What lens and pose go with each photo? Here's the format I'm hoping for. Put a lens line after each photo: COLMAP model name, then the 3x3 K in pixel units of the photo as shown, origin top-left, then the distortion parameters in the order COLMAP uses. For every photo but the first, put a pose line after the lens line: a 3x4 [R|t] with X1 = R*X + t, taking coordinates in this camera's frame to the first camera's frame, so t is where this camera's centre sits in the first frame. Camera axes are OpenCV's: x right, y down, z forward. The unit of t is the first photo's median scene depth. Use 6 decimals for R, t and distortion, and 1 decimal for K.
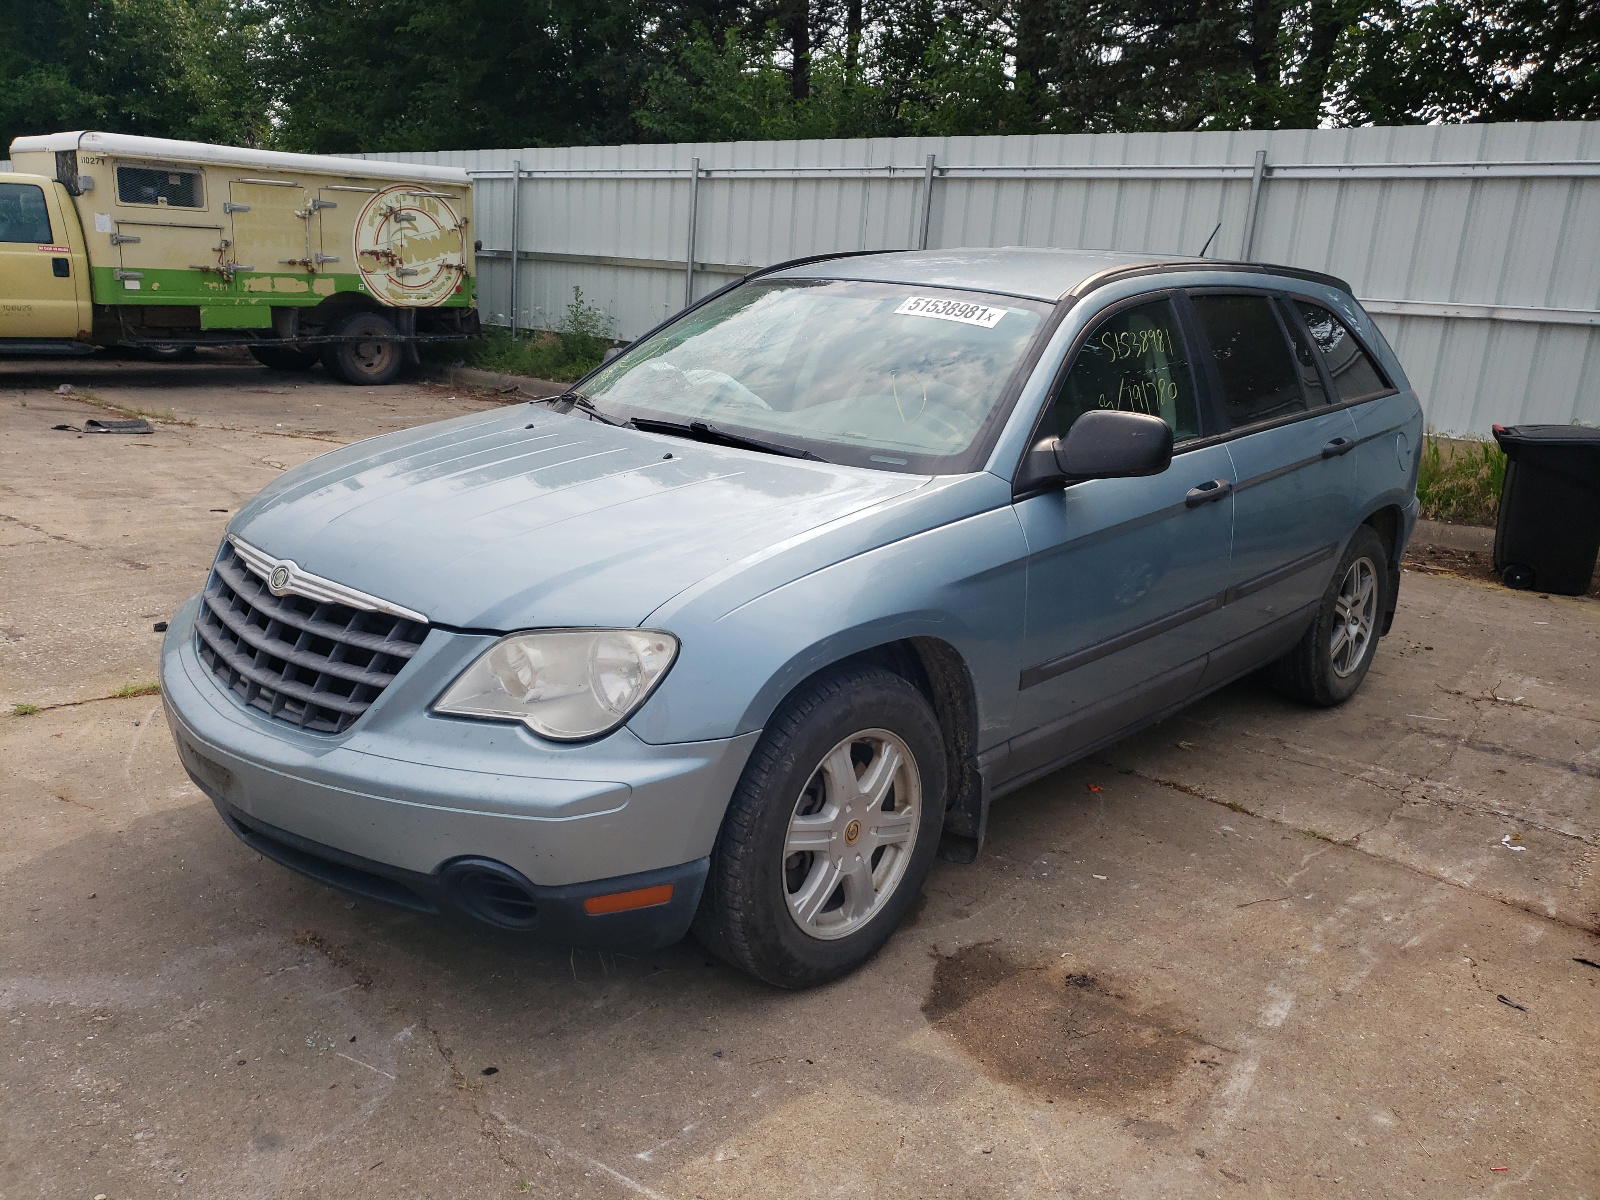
lens RADIAL K [[1223.0, 0, 800.0], [0, 1223.0, 600.0], [0, 0, 1]] dist [0.009044, 0.002567]
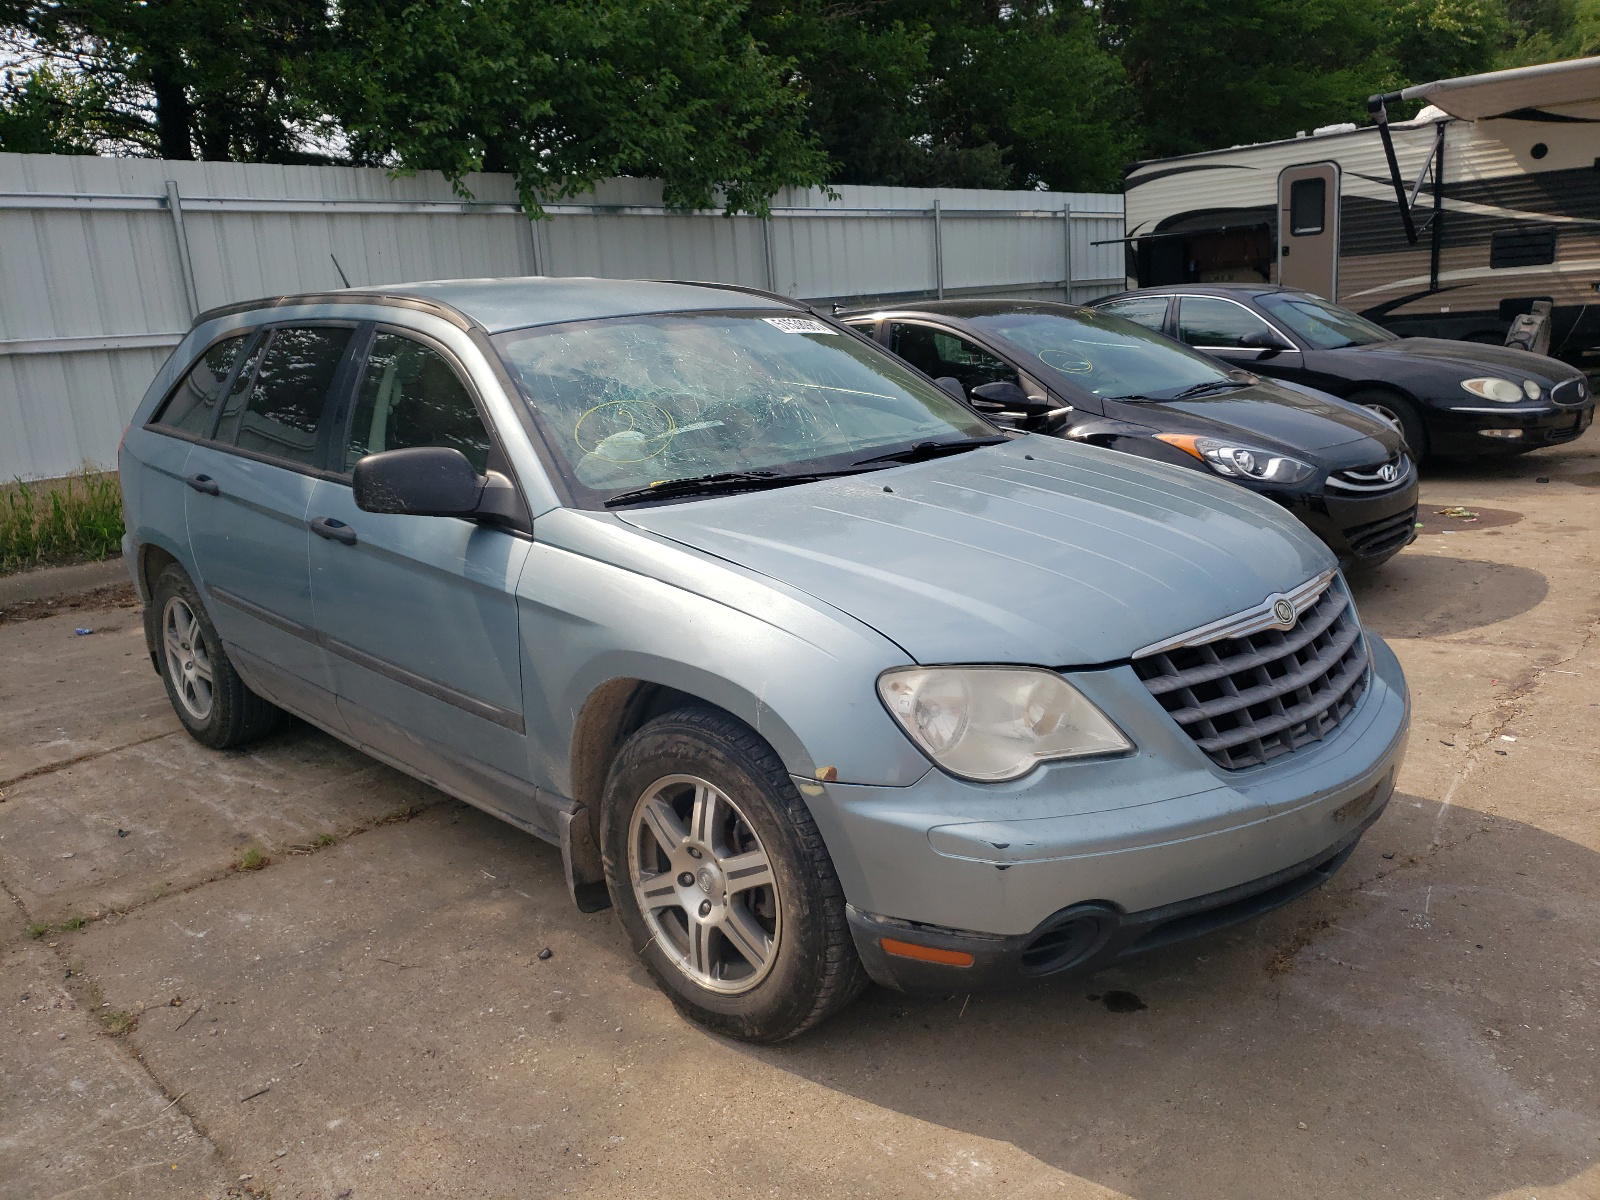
lens RADIAL K [[1263.0, 0, 794.7], [0, 1263.0, 593.6], [0, 0, 1]] dist [0.021605, -0.000373]
pose [[0.055573, -0.286155, 0.956570, -1.221761], [0.320774, 0.912379, 0.254300, -0.361095], [-0.945524, 0.292711, 0.142495, 1.044661]]
